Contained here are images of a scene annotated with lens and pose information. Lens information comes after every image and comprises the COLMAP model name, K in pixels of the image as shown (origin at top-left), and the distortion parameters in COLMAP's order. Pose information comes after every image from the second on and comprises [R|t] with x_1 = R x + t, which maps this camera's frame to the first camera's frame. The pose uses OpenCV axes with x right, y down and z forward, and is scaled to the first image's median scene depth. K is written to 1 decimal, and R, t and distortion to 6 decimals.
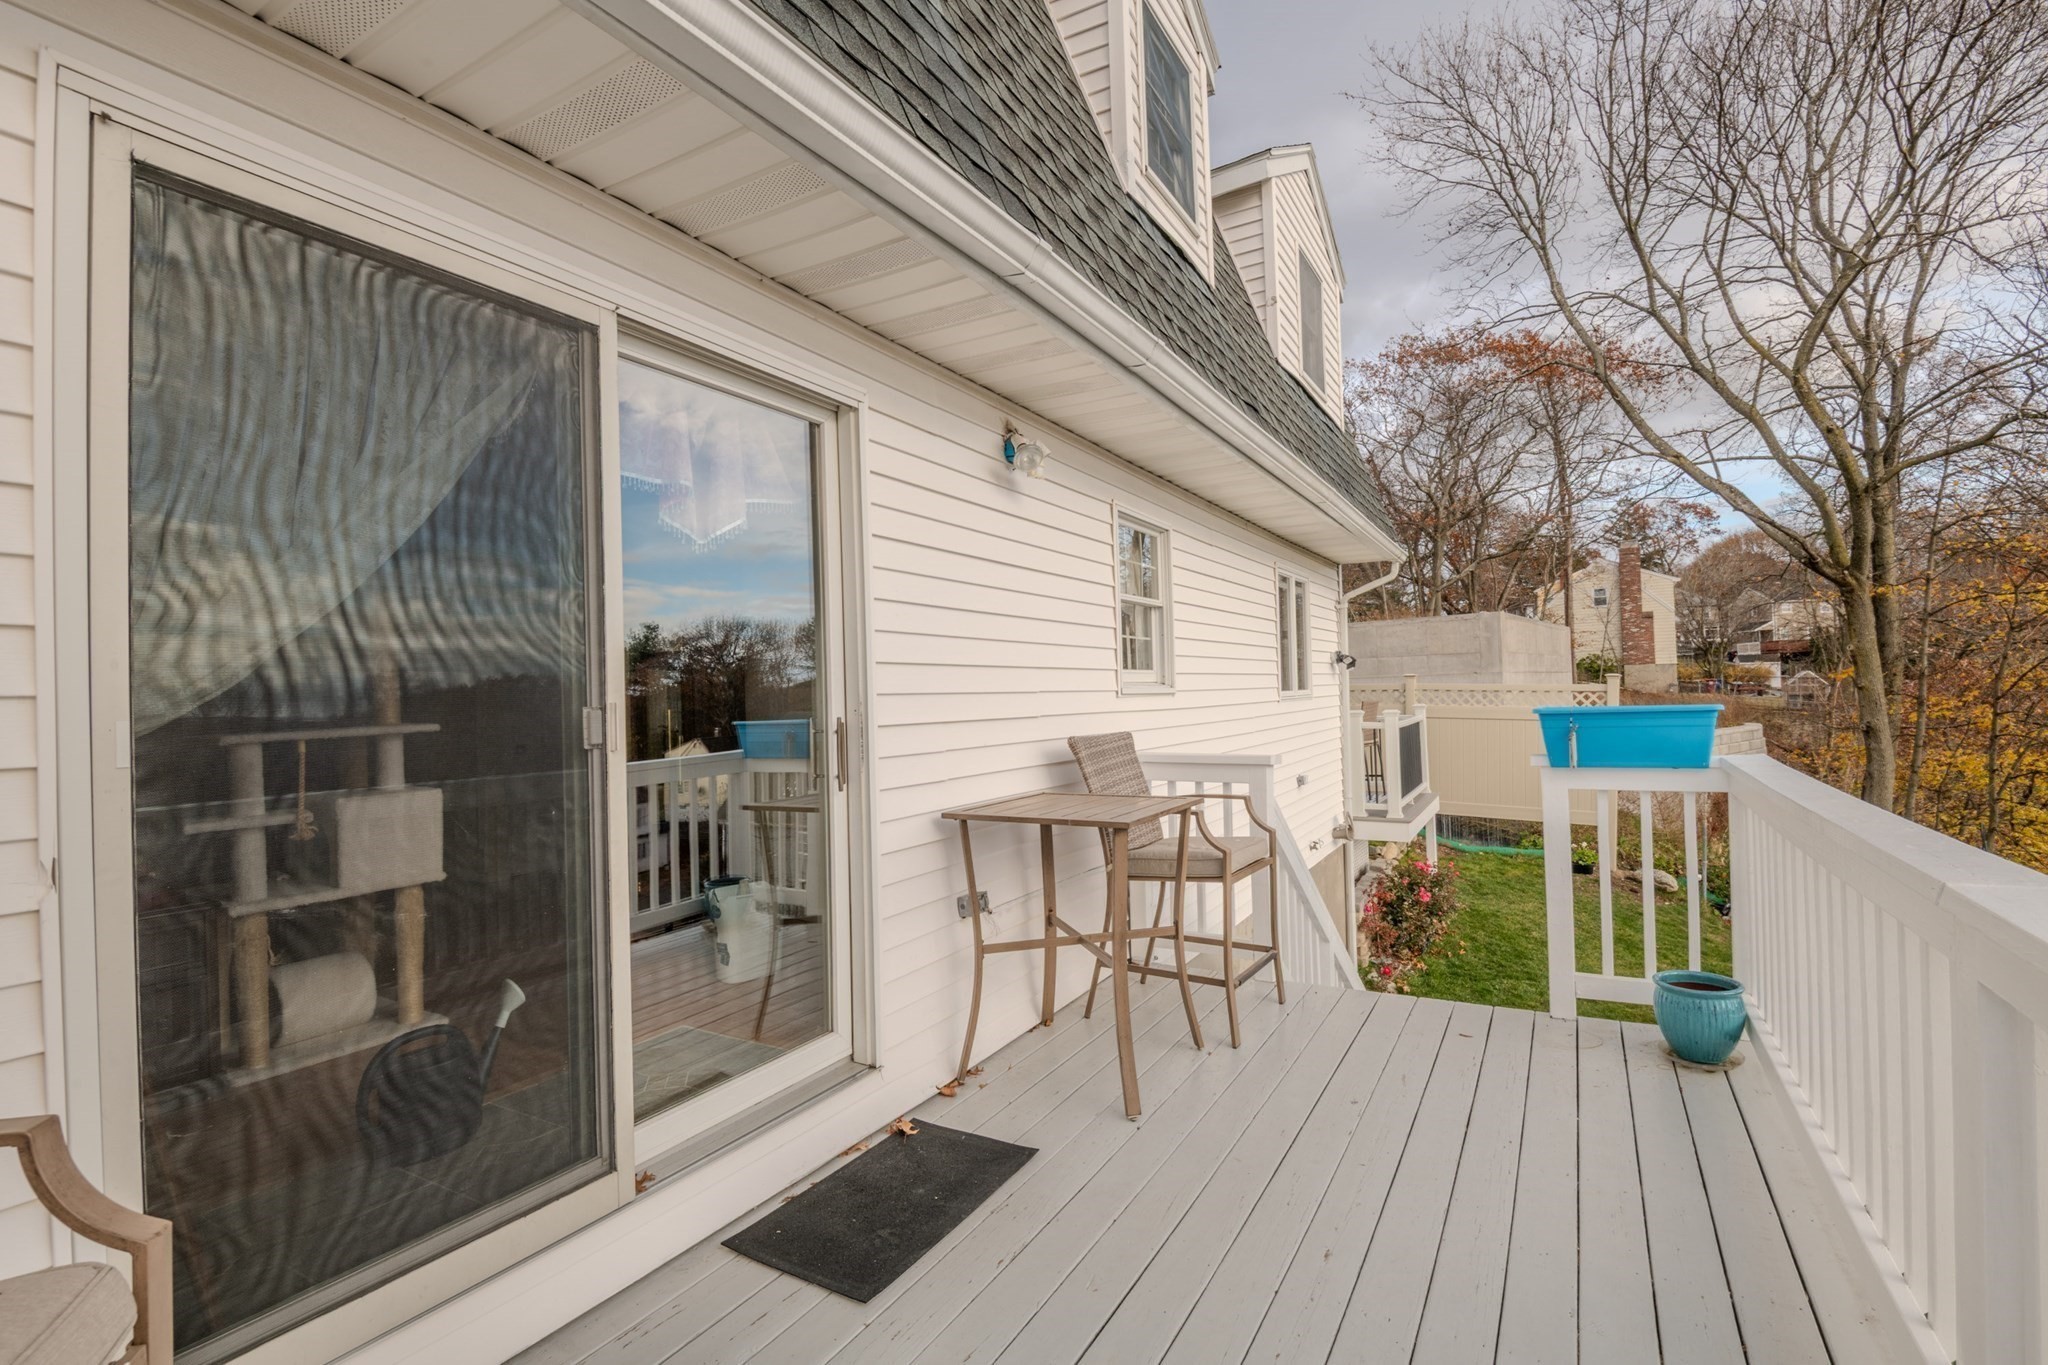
lens RADIAL K [[966.0, 0, 1017.3], [0, 966.0, 683.6], [0, 0, 1]] dist [-0.001798, -0.000491]
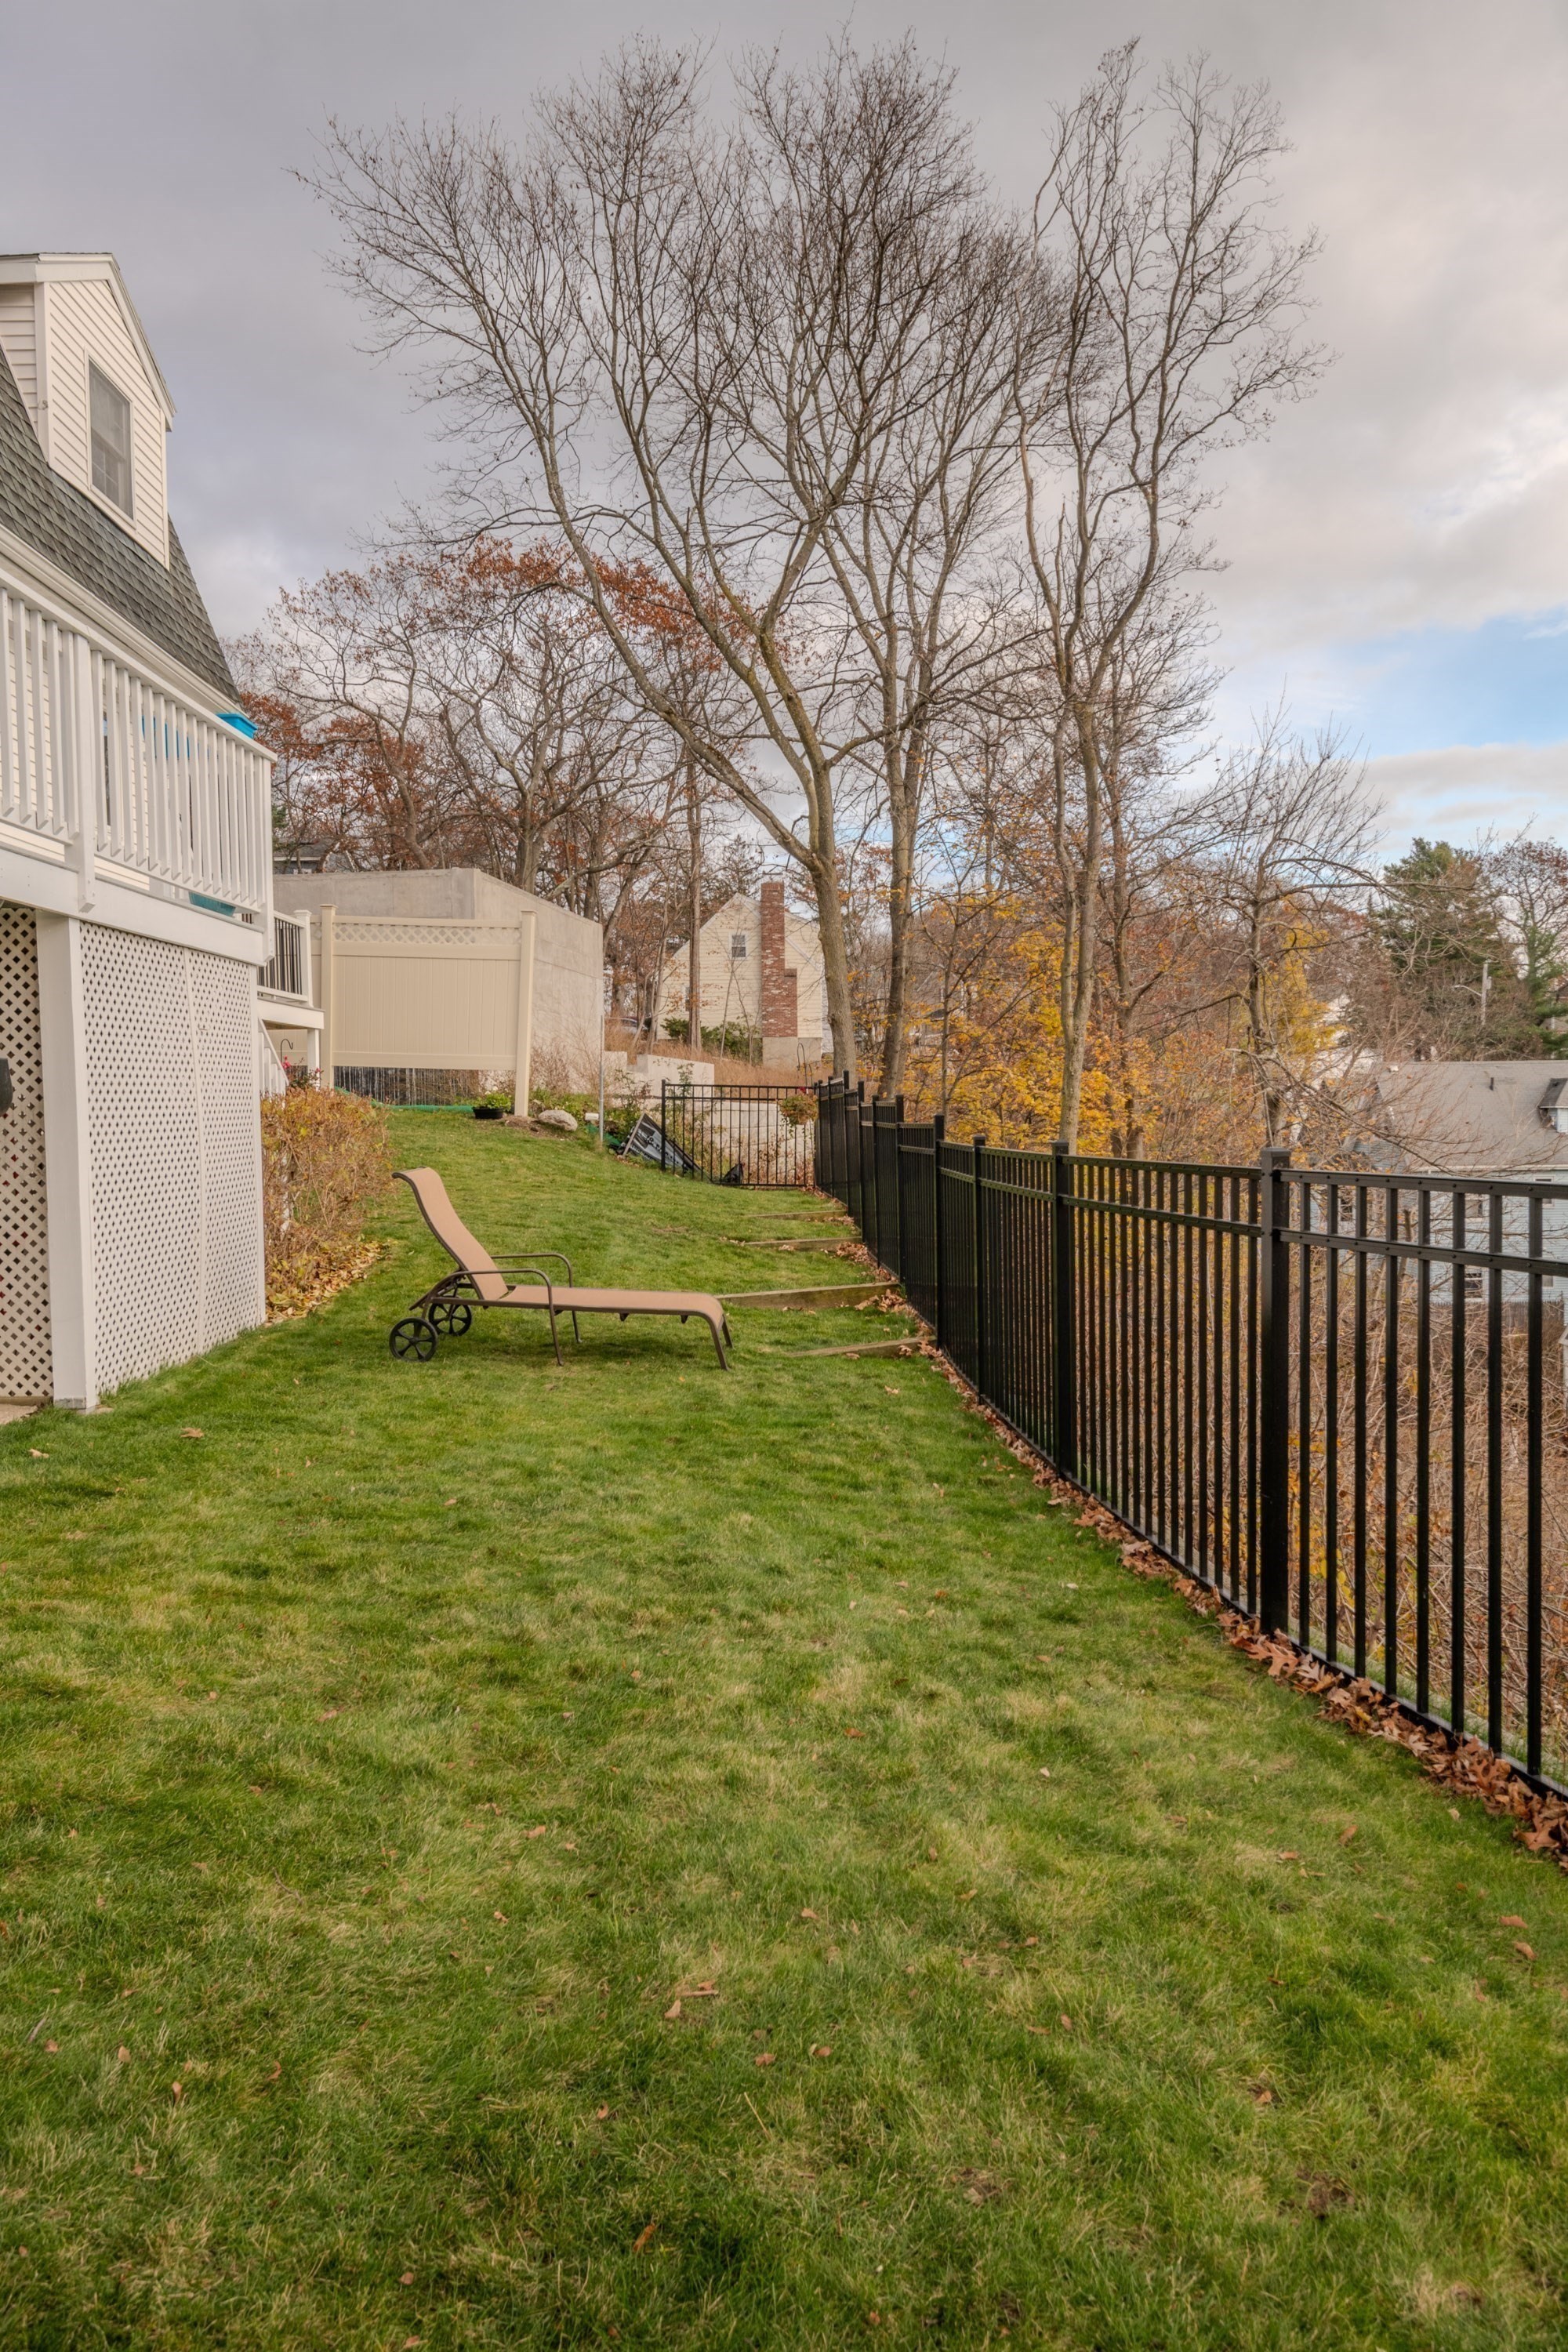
lens RADIAL K [[1599.9, 0, 790.7], [0, 1599.9, 1146.1], [0, 0, 1]] dist [0.045247, -0.048564]
pose [[0.860087, 0.000030, 0.510147, 0.038783], [-0.014878, 0.999576, 0.025024, 0.176518], [-0.509930, -0.029113, 0.859723, -0.475096]]
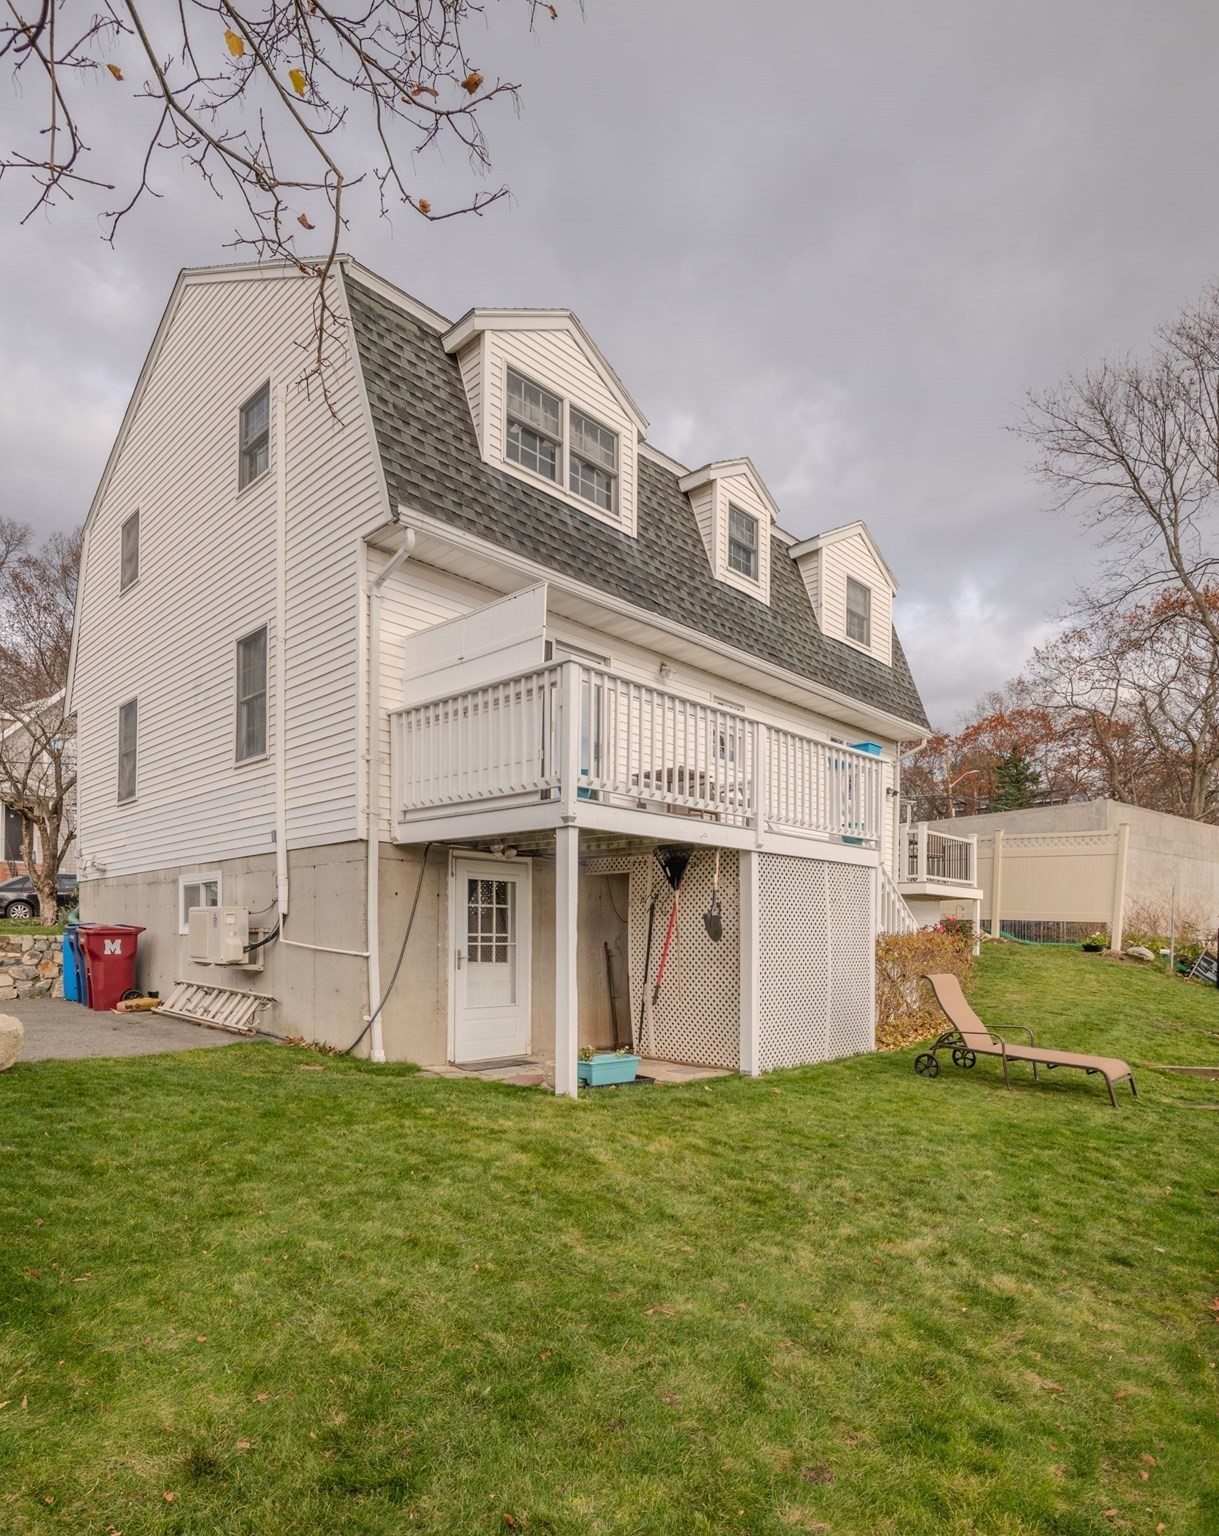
lens RADIAL K [[873.8, 0, 584.9], [0, 873.8, 940.1], [0, 0, 1]] dist [0.000760, -0.020658]
pose [[0.966443, 0.029233, -0.255214, 0.147420], [-0.026471, 0.999548, 0.014250, 0.176656], [0.255515, -0.007016, 0.966780, -0.536508]]
